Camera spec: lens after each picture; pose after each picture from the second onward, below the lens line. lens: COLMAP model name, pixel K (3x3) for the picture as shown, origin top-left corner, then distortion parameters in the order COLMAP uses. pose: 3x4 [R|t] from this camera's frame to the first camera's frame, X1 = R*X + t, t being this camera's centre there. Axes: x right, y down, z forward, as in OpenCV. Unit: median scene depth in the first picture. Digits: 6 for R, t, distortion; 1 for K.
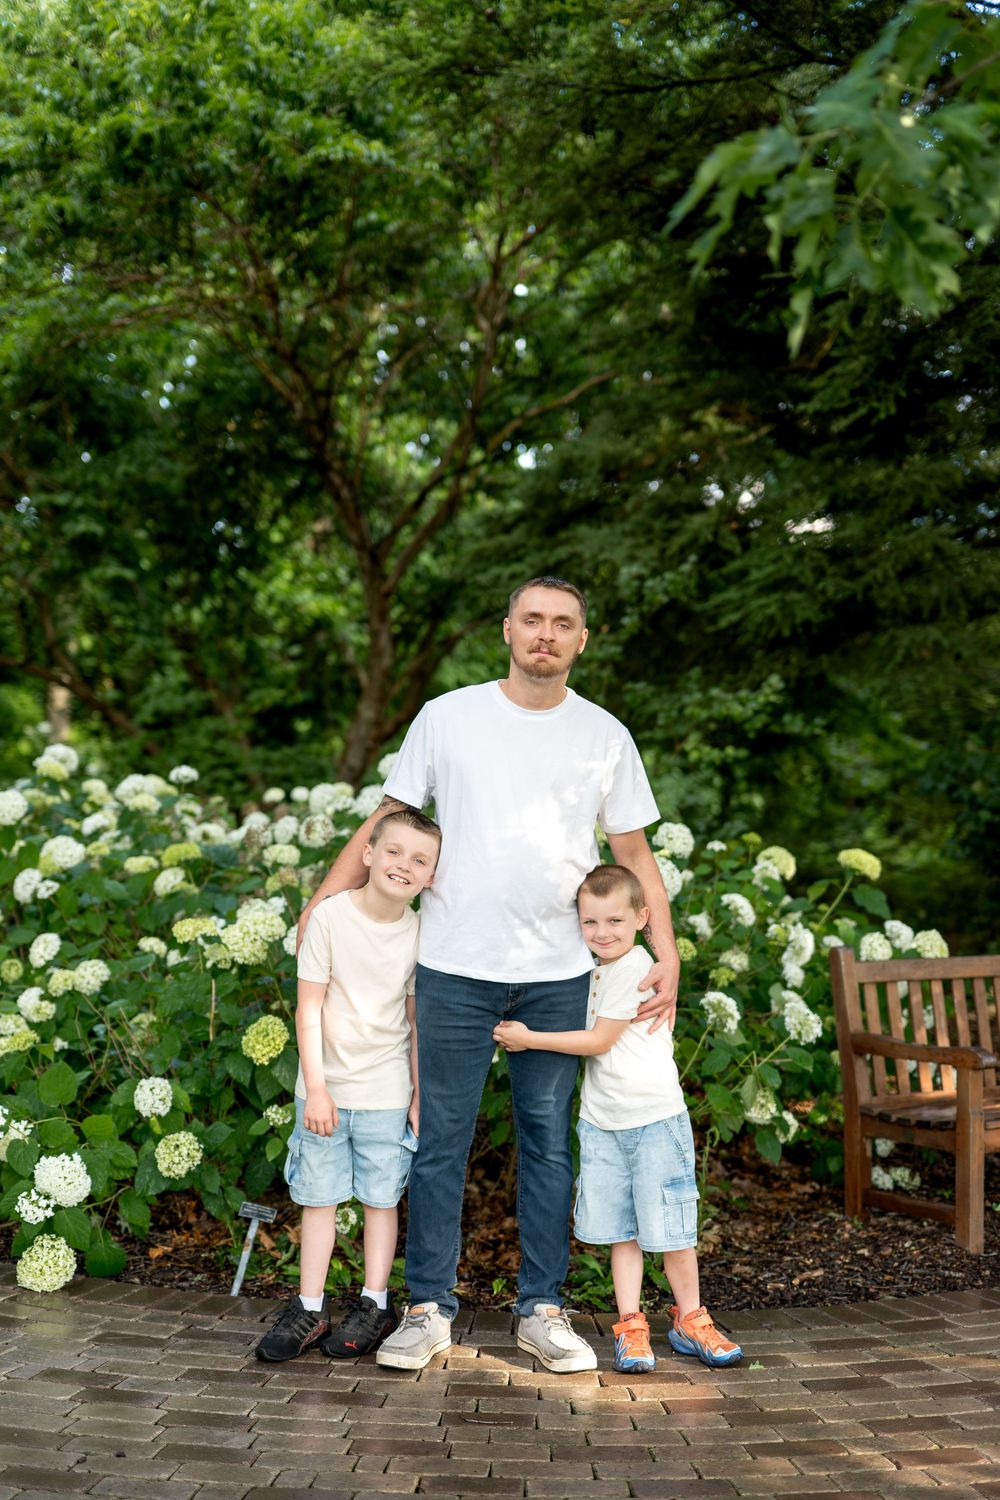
lens RADIAL K [[2026.5, 0, 486.1], [0, 2026.5, 751.3], [0, 0, 1]] dist [-0.012532, 0.000000]
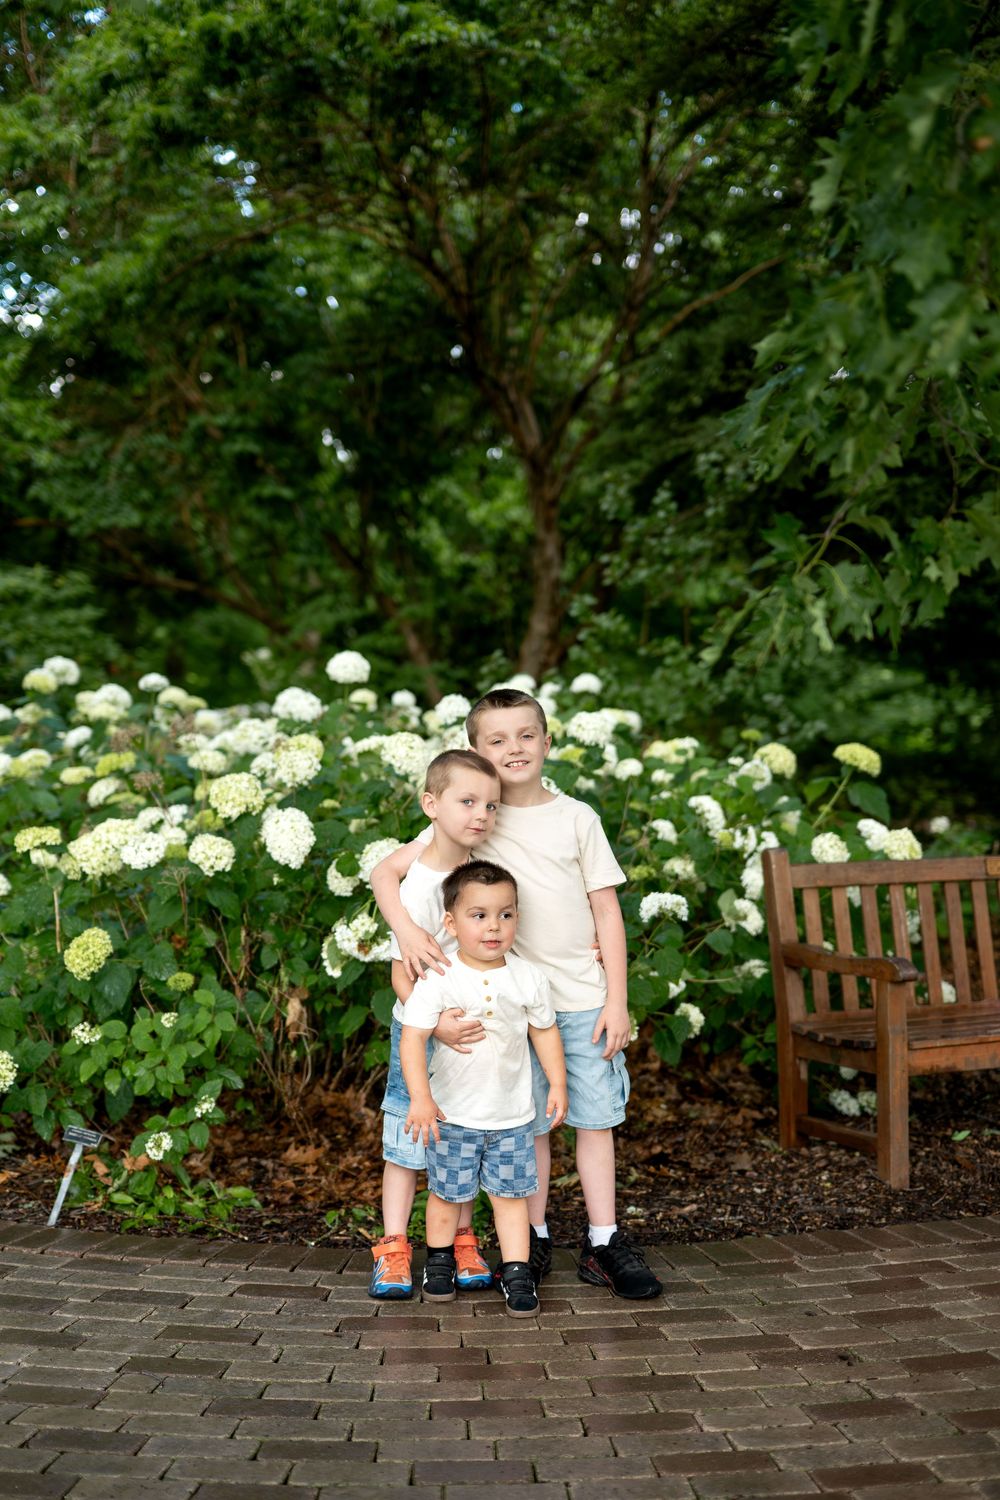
lens RADIAL K [[2026.5, 0, 501.2], [0, 2026.5, 751.8], [0, 0, 1]] dist [-0.012532, 0.000000]
pose [[0.987694, -0.022632, -0.154754, 0.117689], [0.028331, 0.998996, 0.034715, 0.011357], [0.153813, -0.038672, 0.987343, 0.055823]]
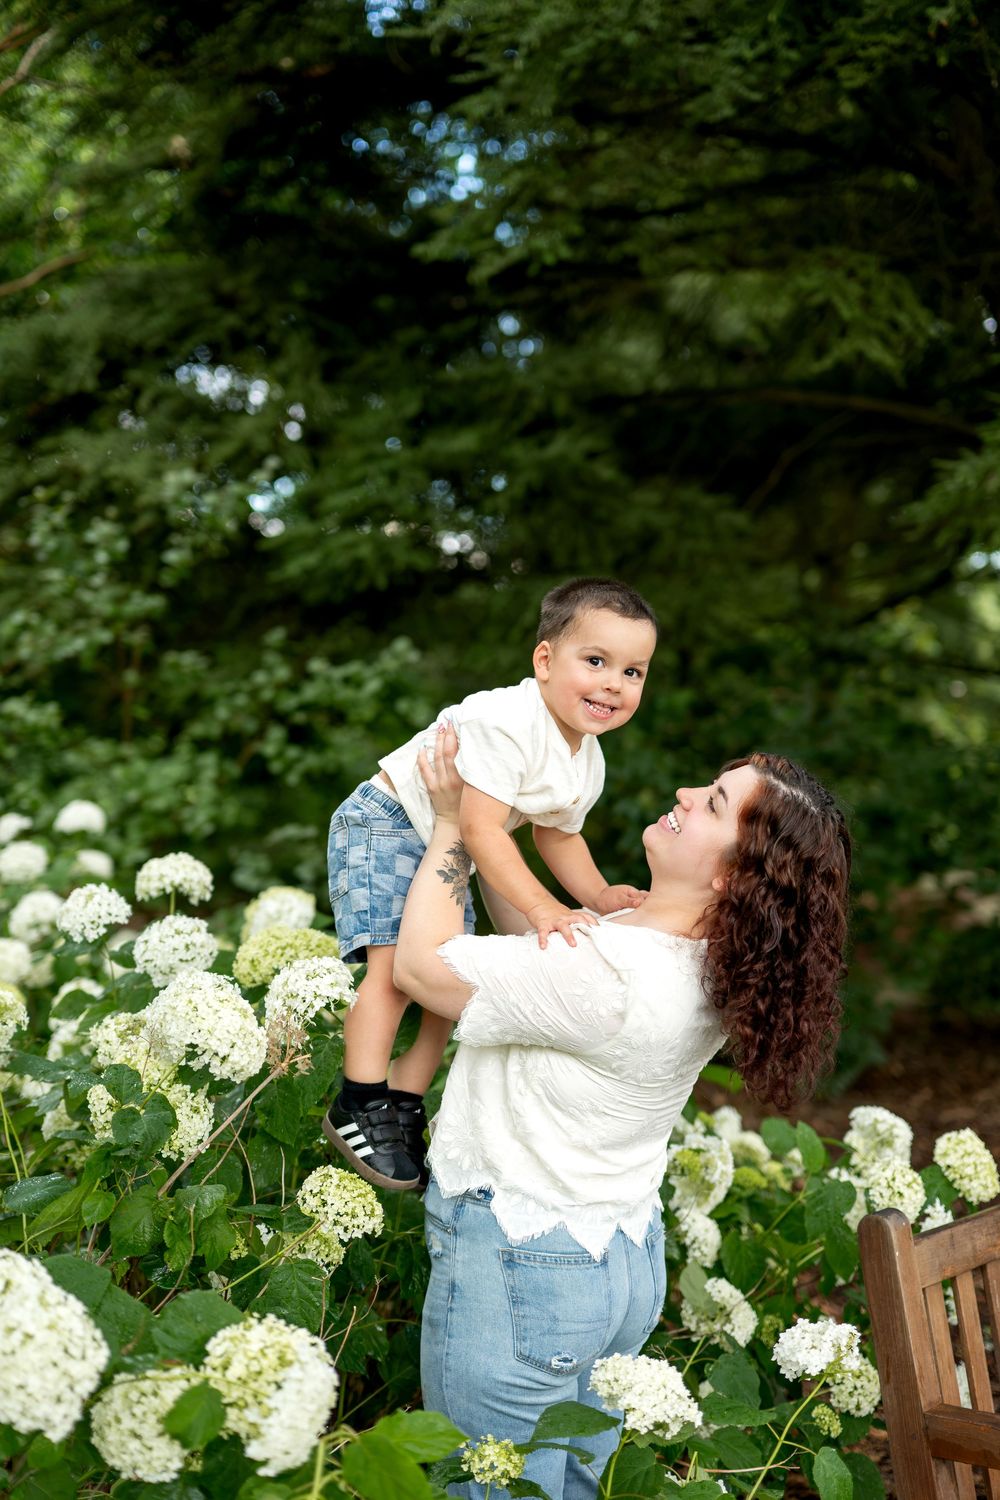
lens RADIAL K [[2026.5, 0, 457.9], [0, 2026.5, 753.1], [0, 0, 1]] dist [-0.012532, 0.000000]
pose [[0.961121, -0.012500, 0.275844, -0.023134], [0.010460, 0.999906, 0.008867, -0.006353], [-0.275929, -0.005637, 0.961161, 0.355078]]
